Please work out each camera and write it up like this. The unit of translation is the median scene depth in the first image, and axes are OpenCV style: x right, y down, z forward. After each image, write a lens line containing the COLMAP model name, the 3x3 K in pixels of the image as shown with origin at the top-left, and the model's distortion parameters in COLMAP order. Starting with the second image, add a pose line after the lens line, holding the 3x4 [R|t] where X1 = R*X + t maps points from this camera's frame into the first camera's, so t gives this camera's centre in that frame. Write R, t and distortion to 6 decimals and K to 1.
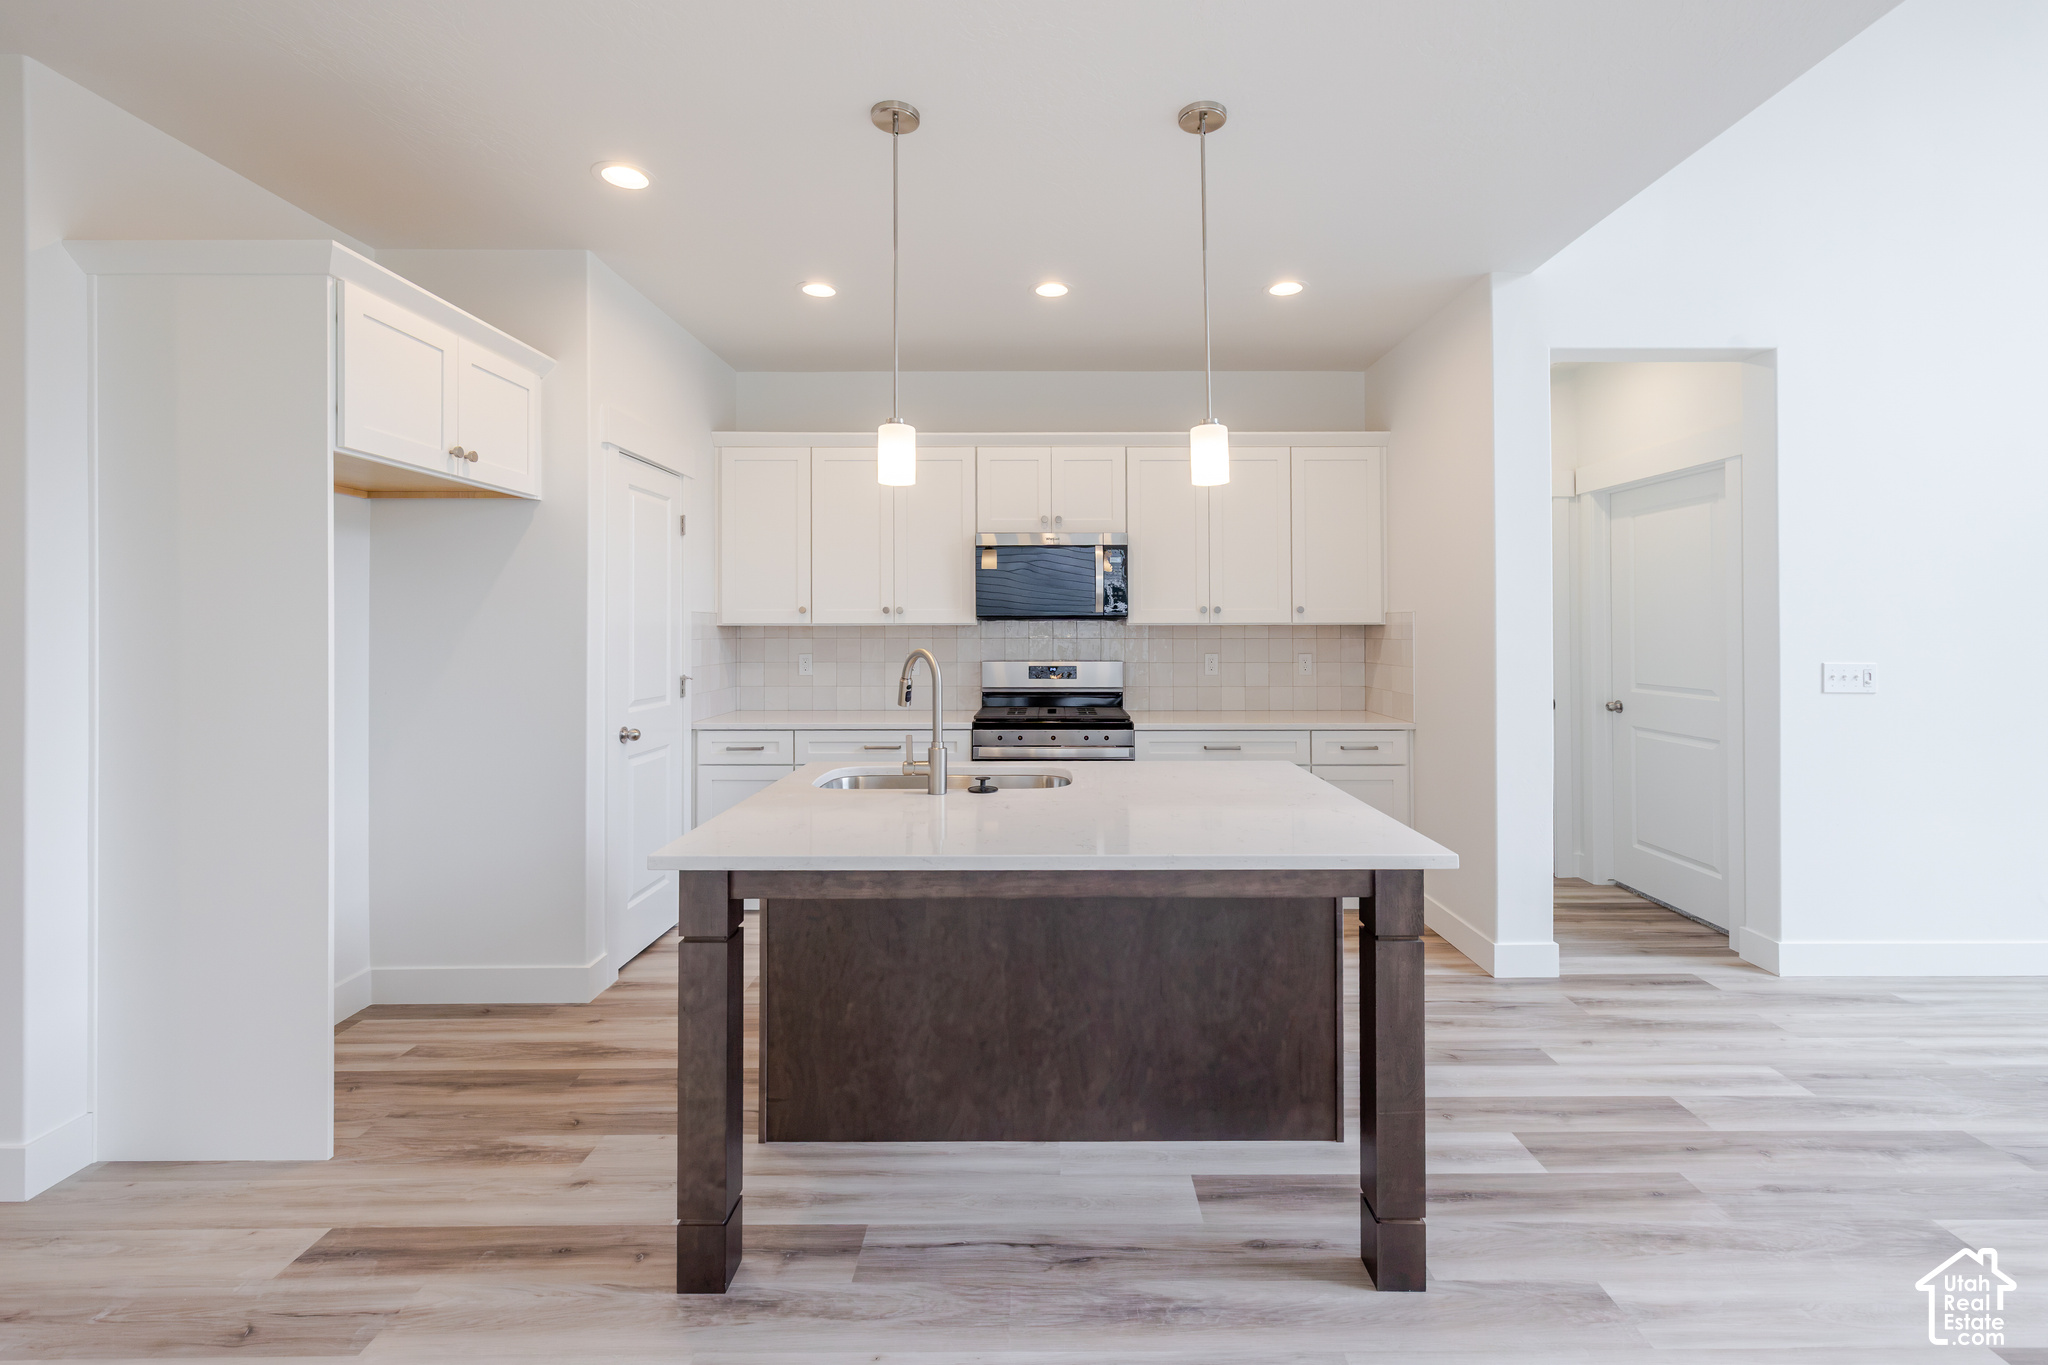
lens RADIAL K [[892.3, 0, 1044.1], [0, 892.3, 620.9], [0, 0, 1]] dist [0.001664, 0.000036]
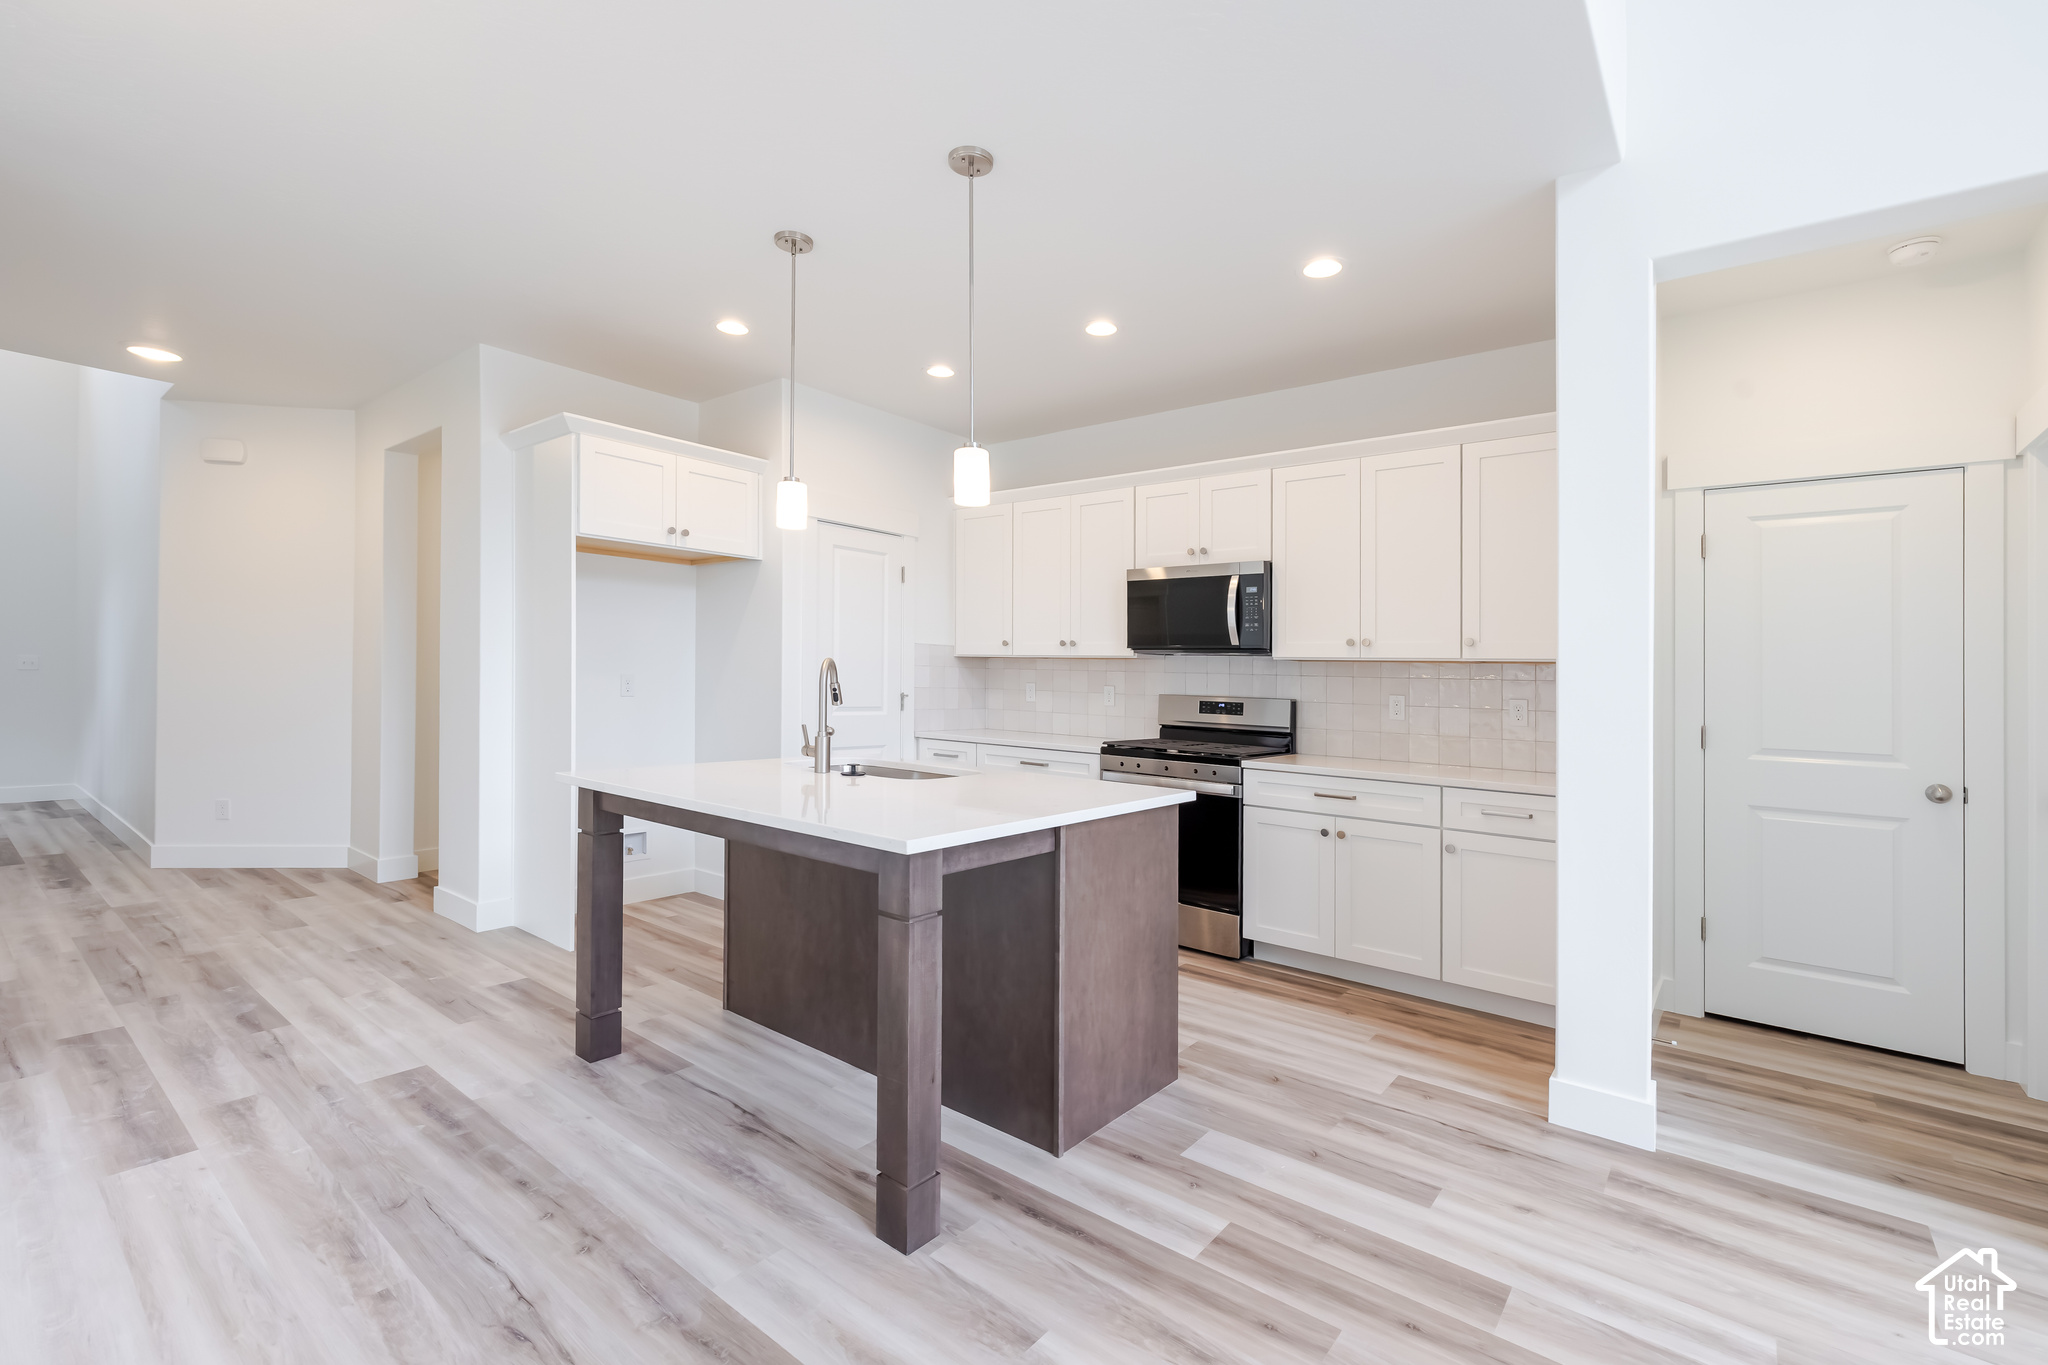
lens RADIAL K [[888.0, 0, 1024.0], [0, 888.0, 682.5], [0, 0, 1]] dist [0.001181, 0.000447]
pose [[0.782529, 0.026644, -0.622044, 0.673534], [-0.023633, 0.999635, 0.013087, 0.033478], [0.622165, 0.004460, 0.782873, 0.151600]]
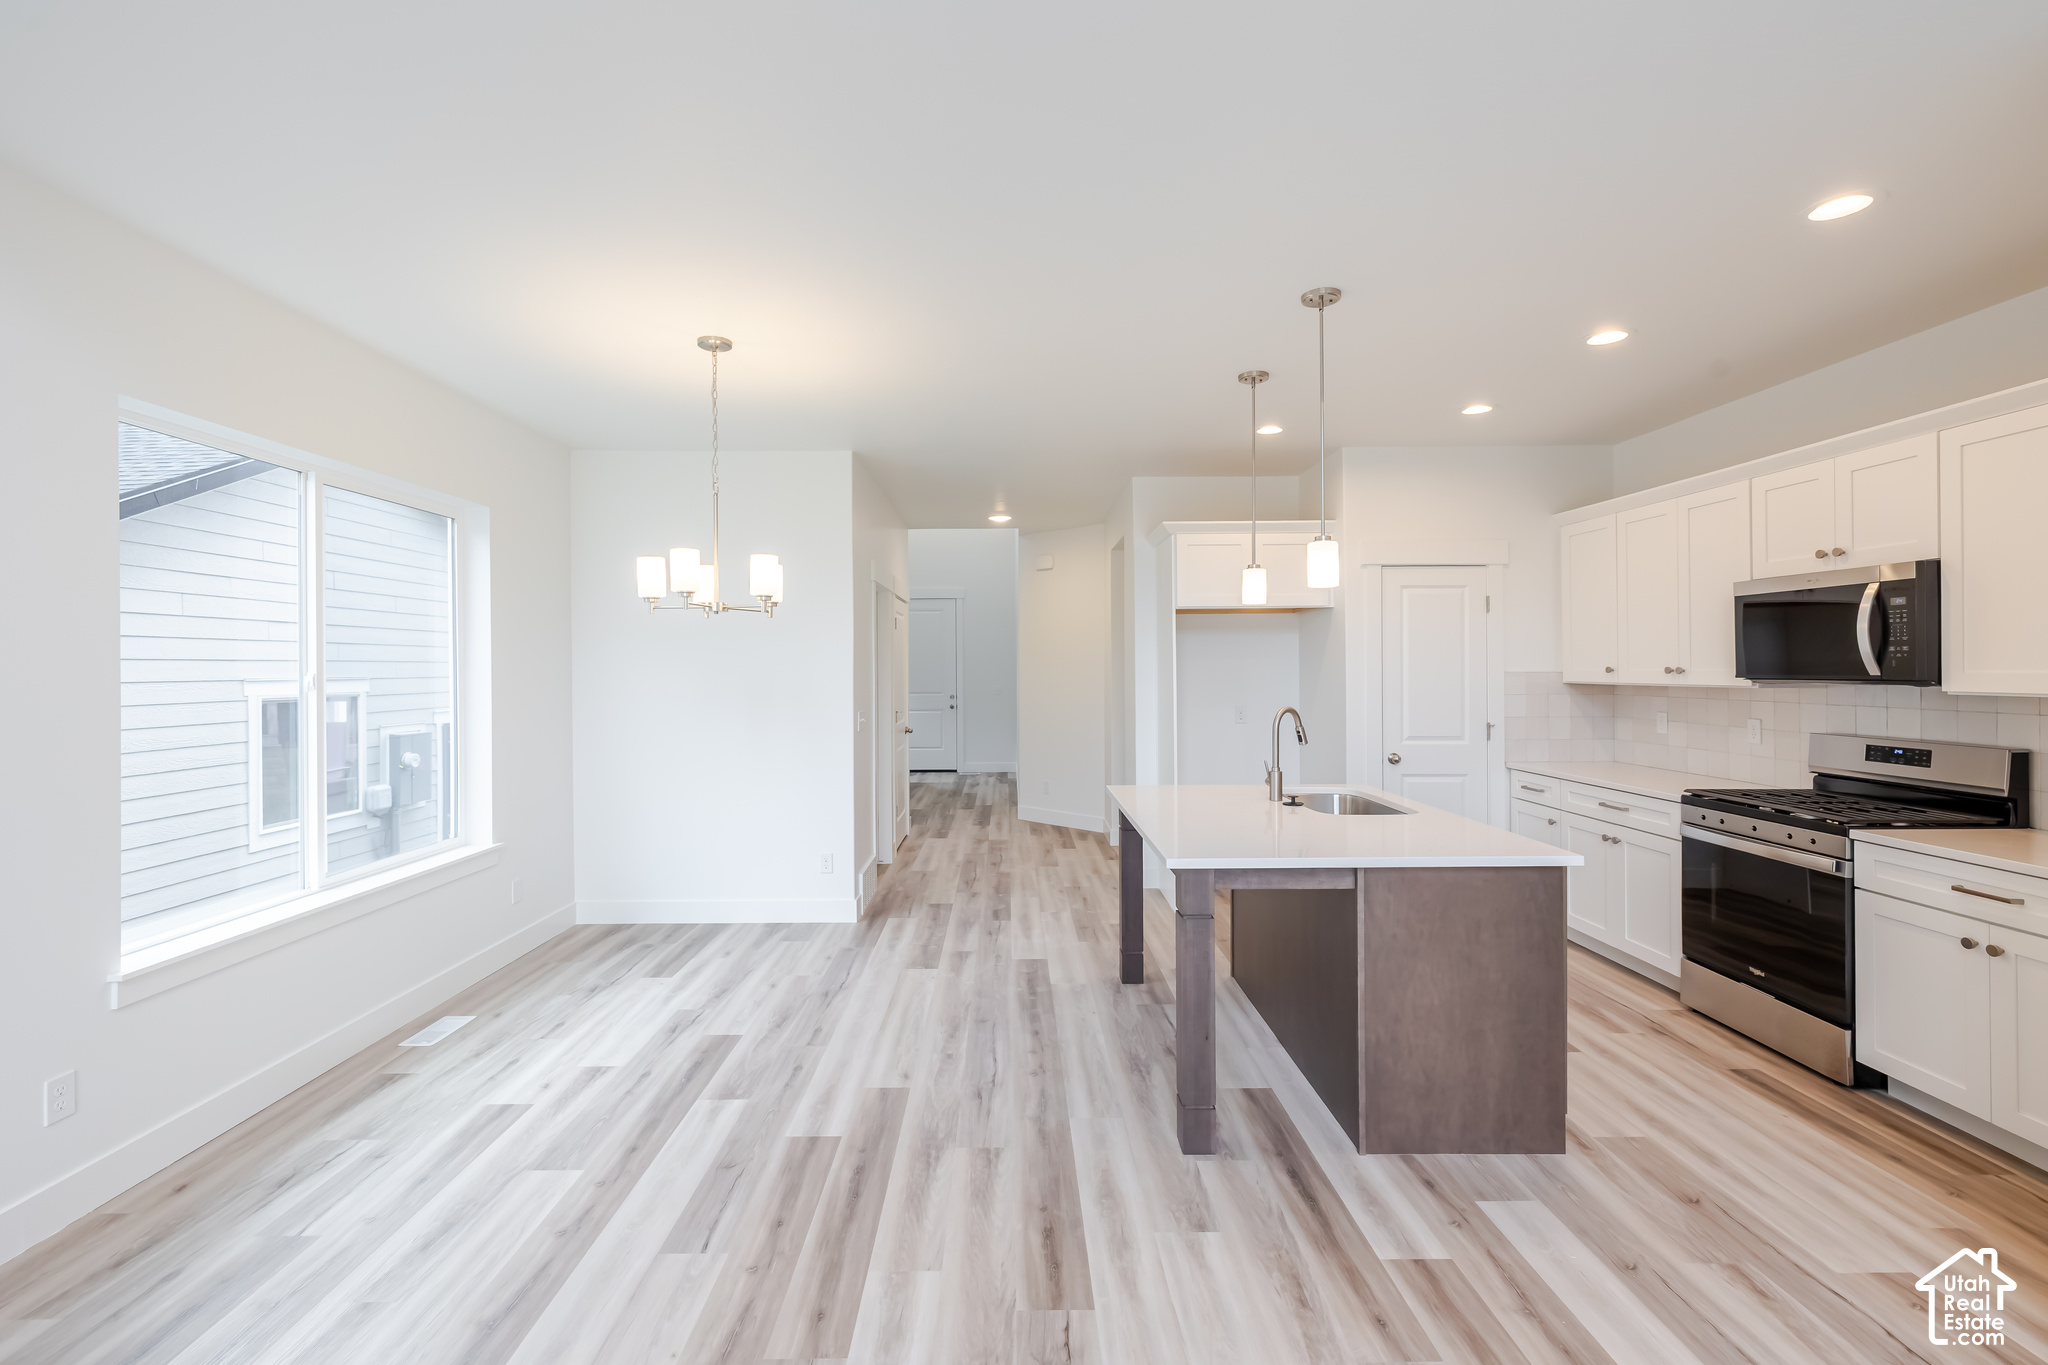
lens RADIAL K [[869.5, 0, 1024.0], [0, 869.5, 682.5], [0, 0, 1]] dist [0.000690, -0.000214]
pose [[0.017694, 0.019004, -0.999663, 1.066356], [0.011711, 0.999747, 0.019213, -0.036265], [0.999775, -0.012047, 0.017467, 0.415232]]
